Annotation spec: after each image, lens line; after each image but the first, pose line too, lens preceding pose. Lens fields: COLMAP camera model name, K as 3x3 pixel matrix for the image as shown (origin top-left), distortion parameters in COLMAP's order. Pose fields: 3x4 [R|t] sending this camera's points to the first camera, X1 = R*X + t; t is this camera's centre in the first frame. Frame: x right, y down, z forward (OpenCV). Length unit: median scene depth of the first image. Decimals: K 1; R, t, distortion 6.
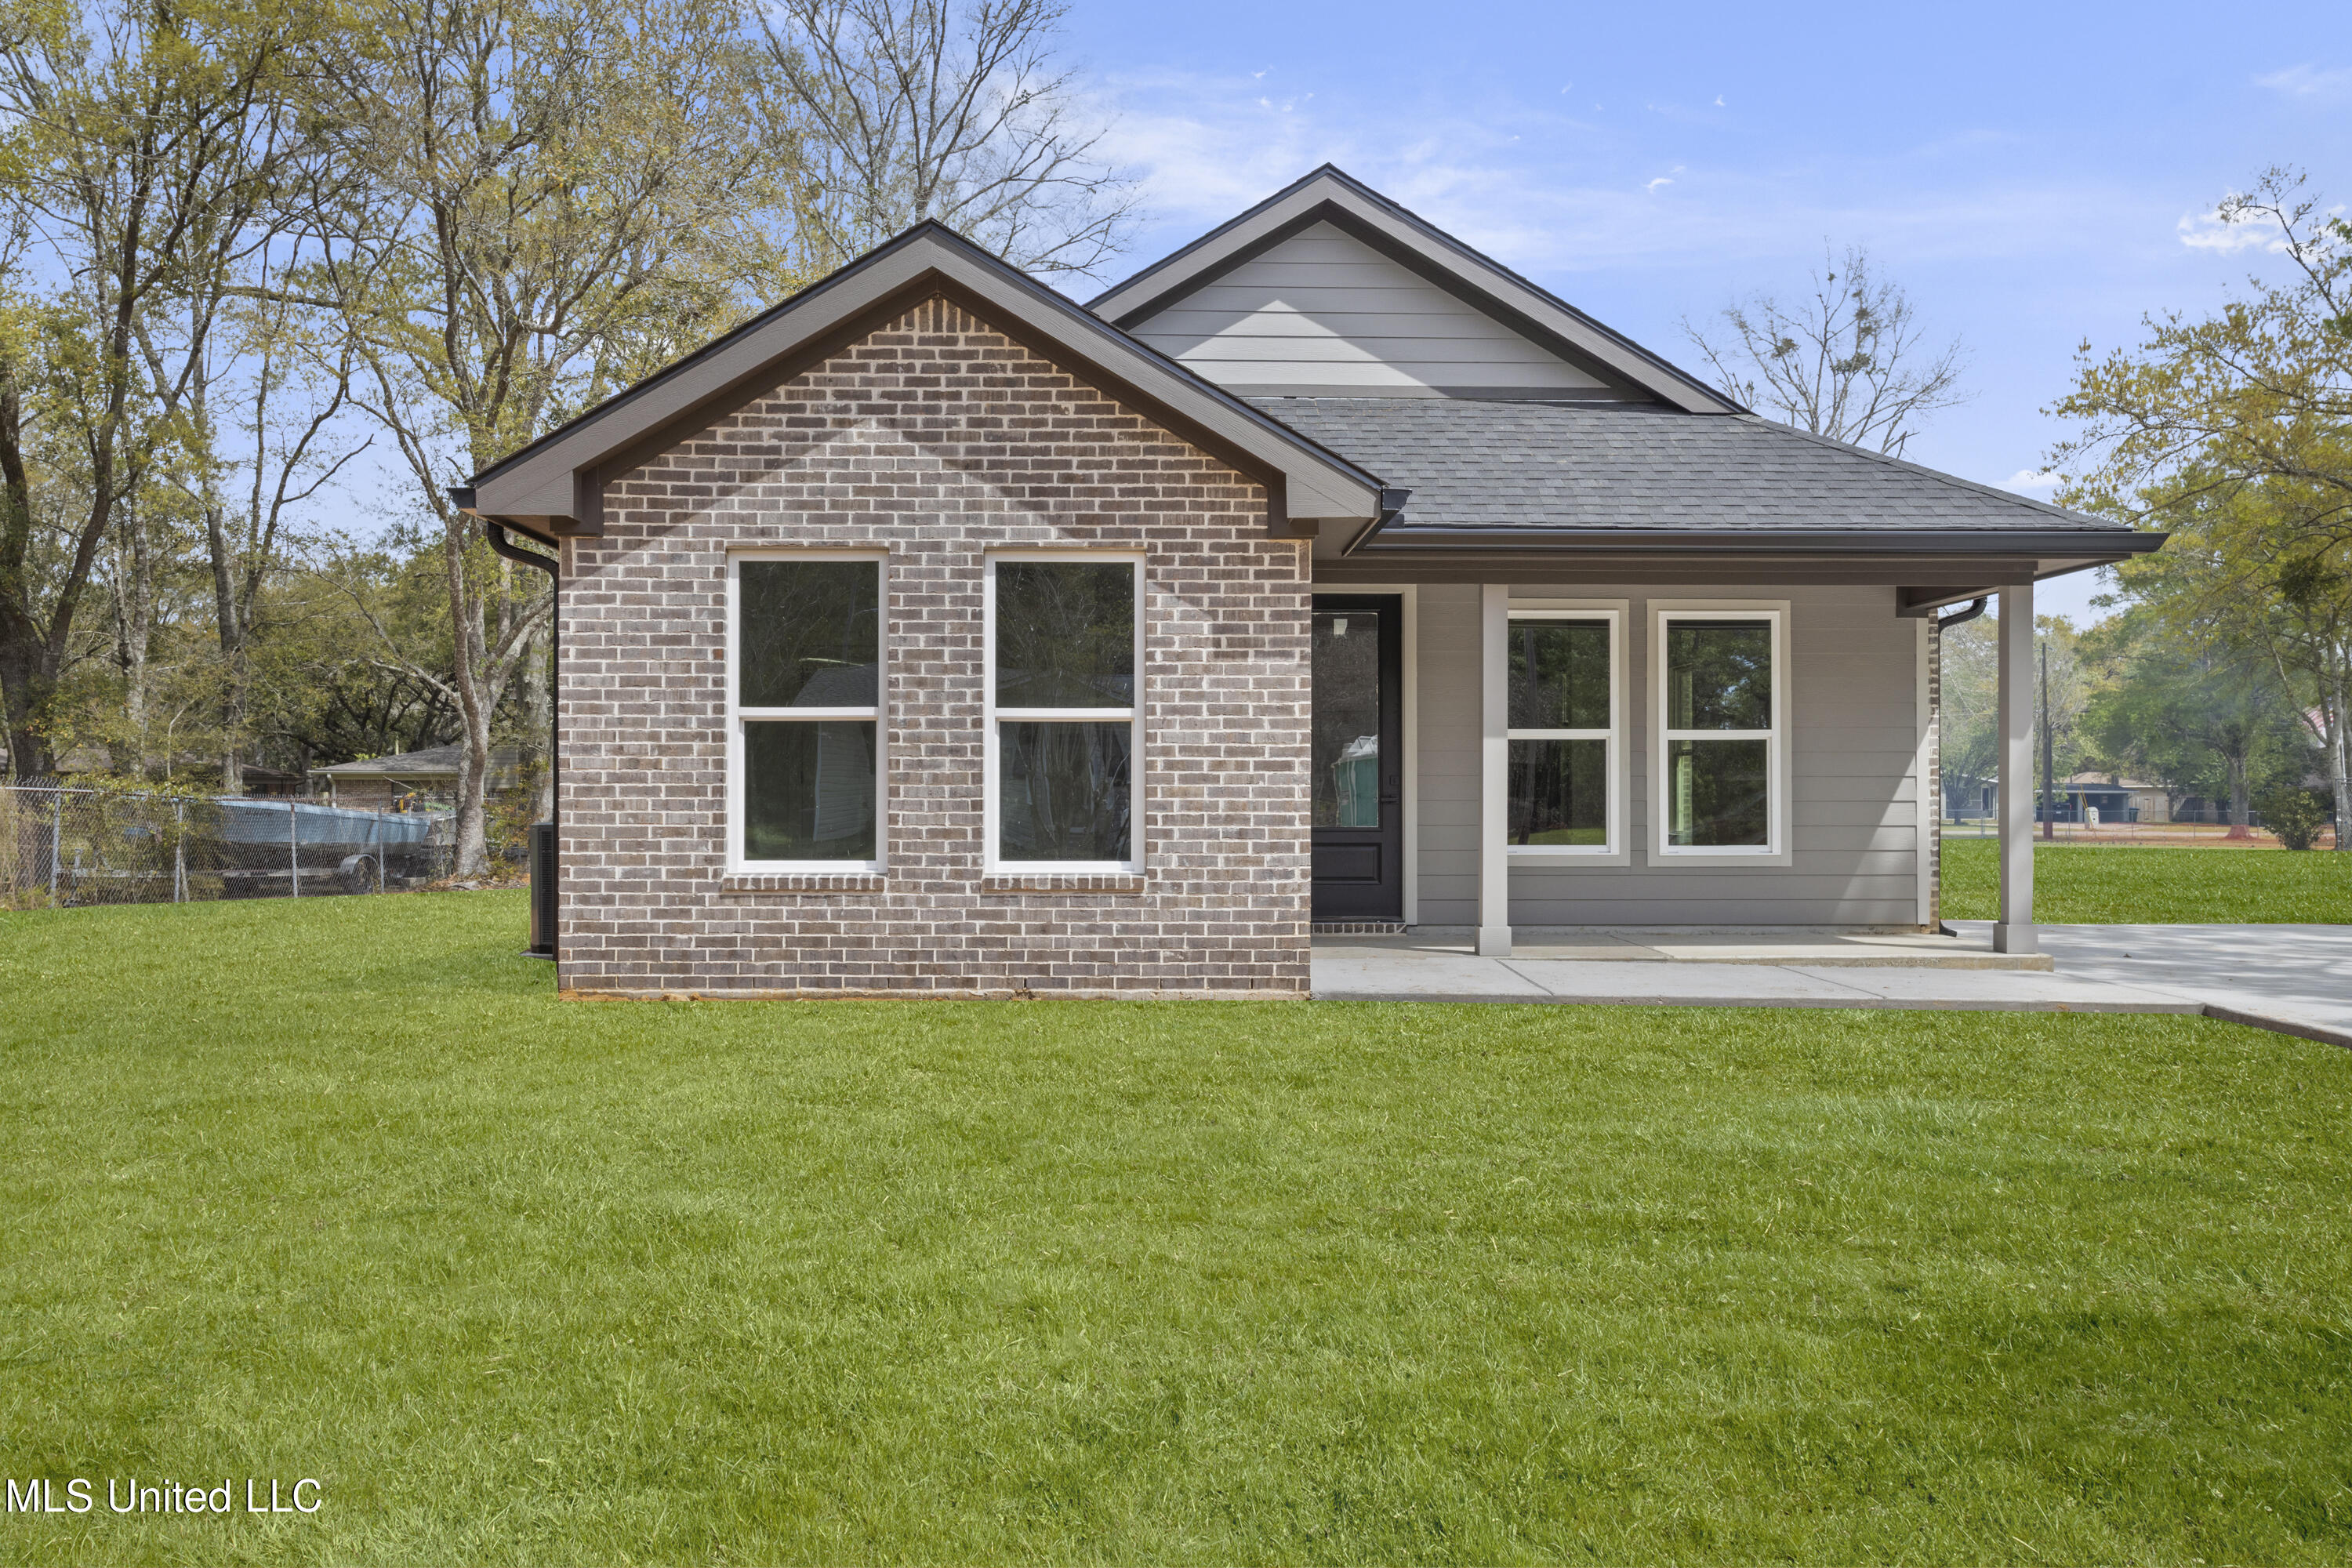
lens RADIAL K [[1891.8, 0, 1167.4], [0, 1891.8, 795.1], [0, 0, 1]] dist [0.006713, 0.000738]
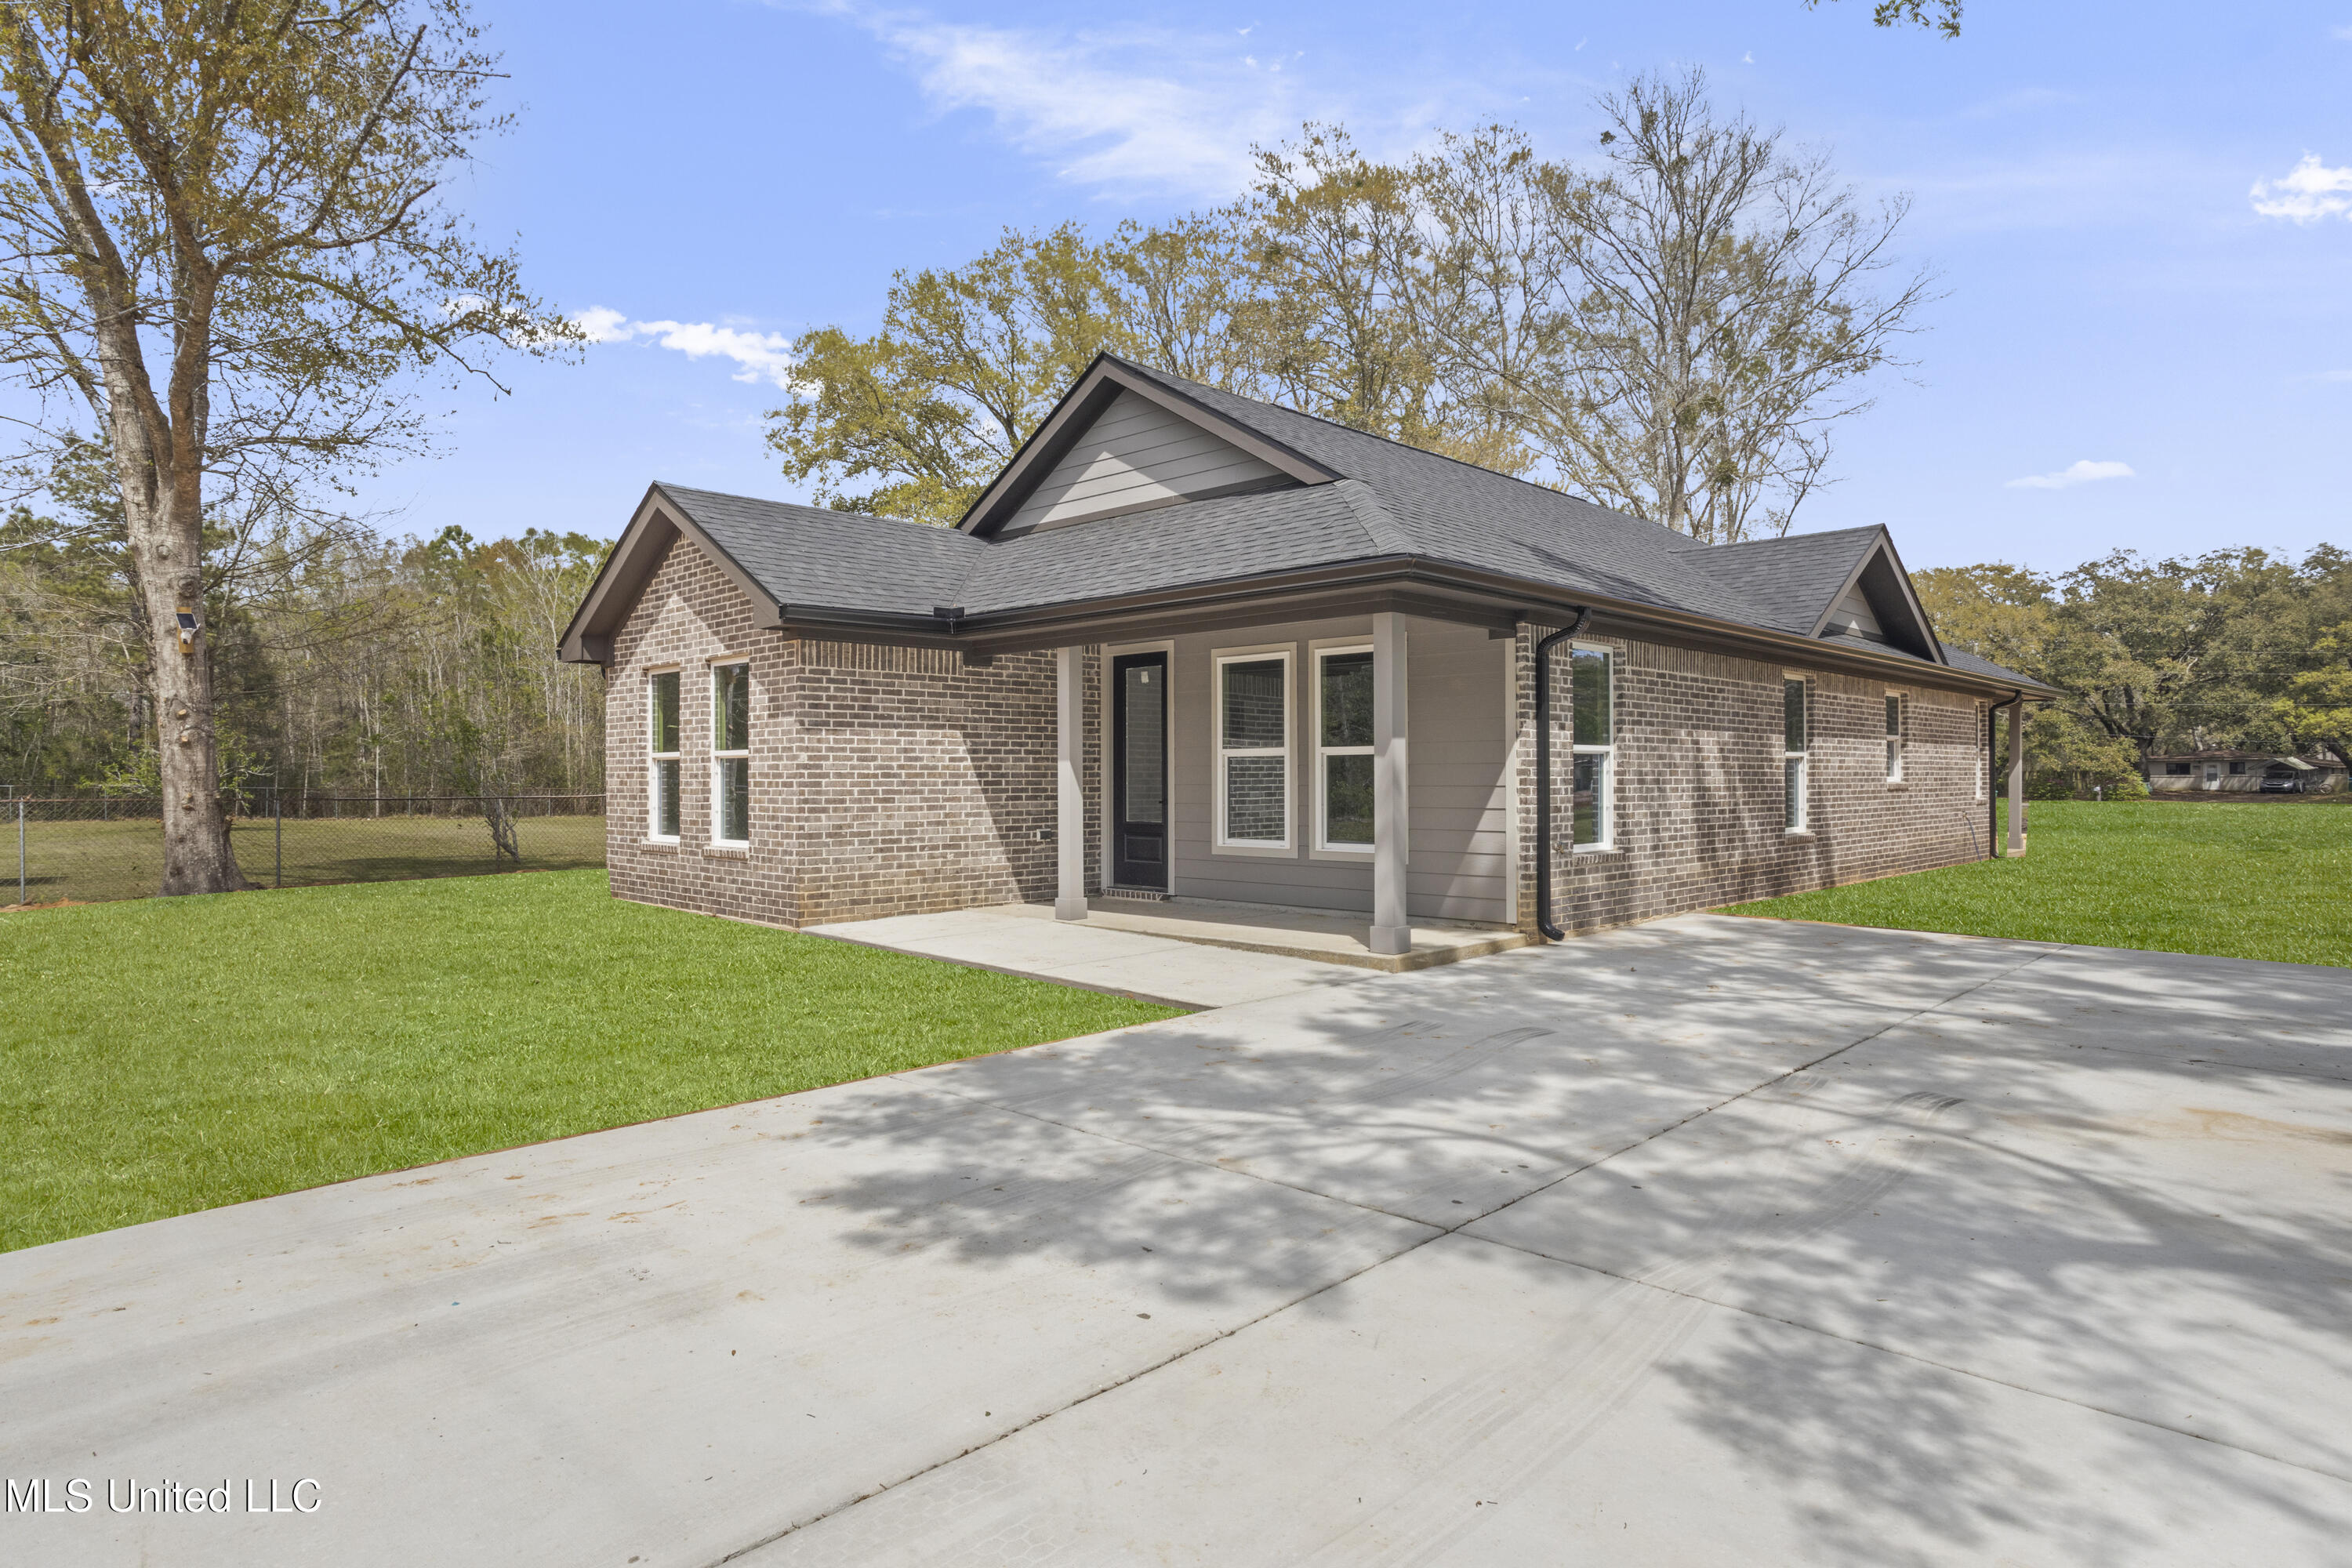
lens RADIAL K [[1355.5, 0, 1174.4], [0, 1355.5, 777.0], [0, 0, 1]] dist [-0.001129, -0.000007]
pose [[0.692498, -0.007464, -0.721381, 0.825337], [0.001205, 0.999957, -0.009189, -0.007896], [0.721418, 0.005494, 0.692478, 0.334741]]
